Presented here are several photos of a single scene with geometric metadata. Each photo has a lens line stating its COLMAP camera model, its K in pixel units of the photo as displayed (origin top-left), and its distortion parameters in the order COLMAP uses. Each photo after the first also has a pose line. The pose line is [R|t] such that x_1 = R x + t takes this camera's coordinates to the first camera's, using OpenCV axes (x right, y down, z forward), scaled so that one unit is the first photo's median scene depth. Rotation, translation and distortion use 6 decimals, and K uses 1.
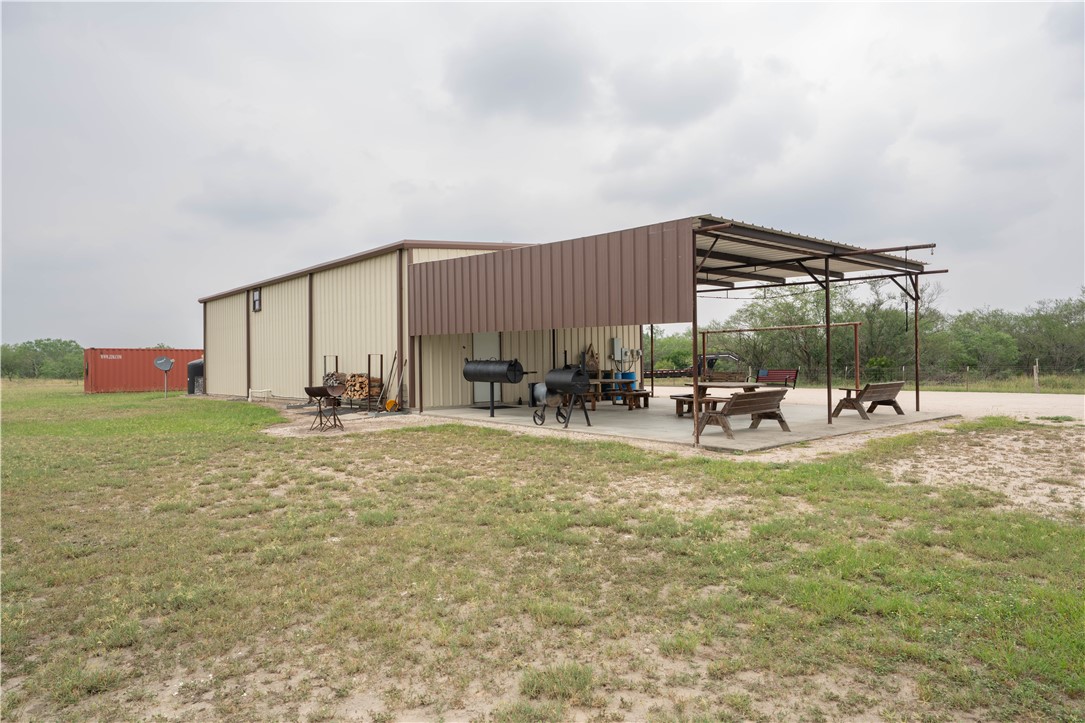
lens RADIAL K [[748.4, 0, 542.5], [0, 748.4, 361.5], [0, 0, 1]] dist [-0.004651, -0.001382]
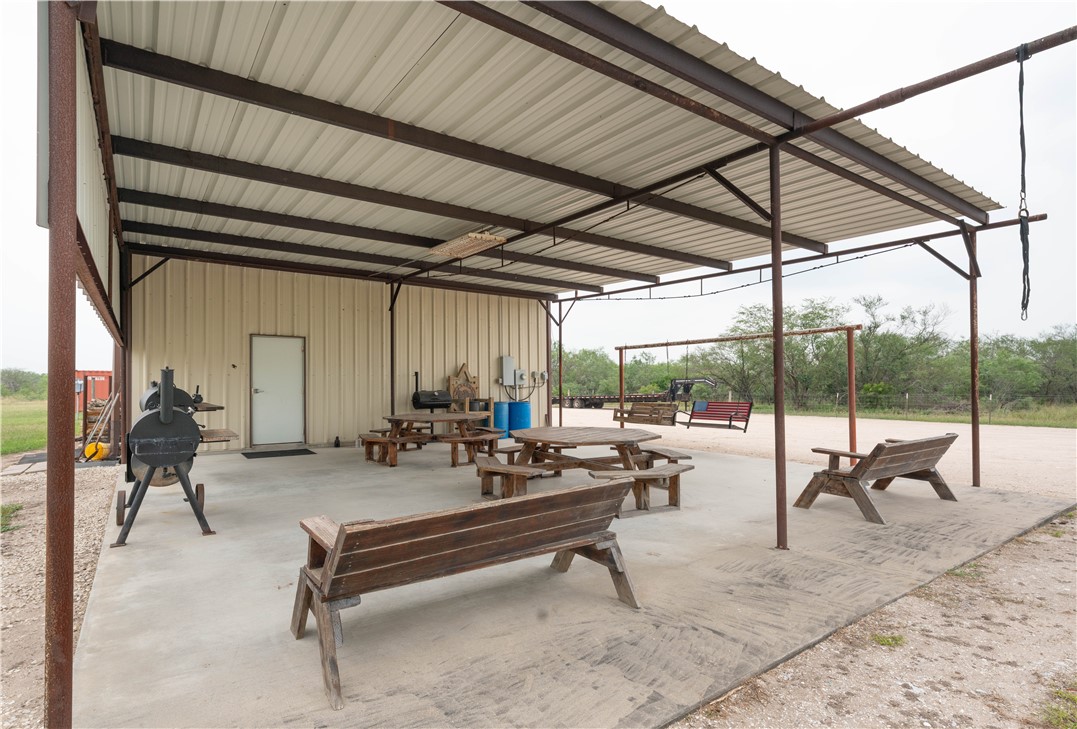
lens RADIAL K [[547.2, 0, 512.3], [0, 547.2, 374.1], [0, 0, 1]] dist [0.001789, 0.000596]
pose [[0.988132, 0.003985, -0.153554, 0.192677], [-0.006702, 0.999830, -0.017182, -0.003872], [0.153460, 0.018008, 0.987991, 0.461212]]
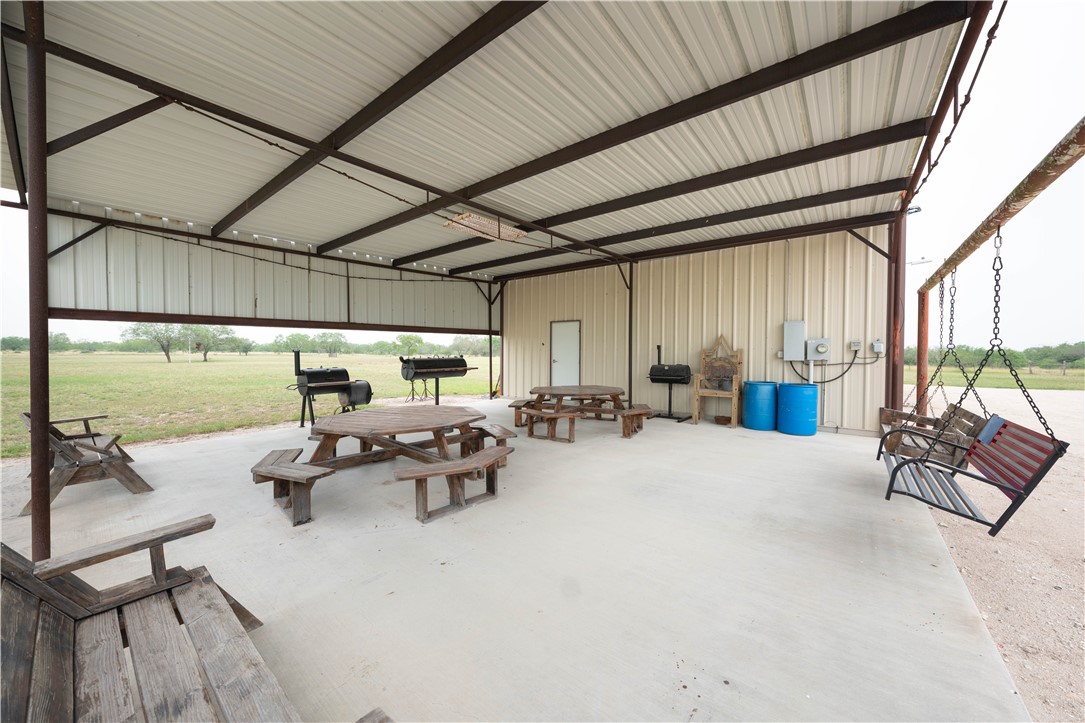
lens RADIAL K [[397.0, 0, 520.9], [0, 397.0, 362.3], [0, 0, 1]] dist [-0.000763, -0.000034]
pose [[0.128274, 0.032523, -0.991205, 0.374079], [-0.002921, 0.999470, 0.032416, -0.009890], [0.991734, -0.001263, 0.128301, 0.774554]]
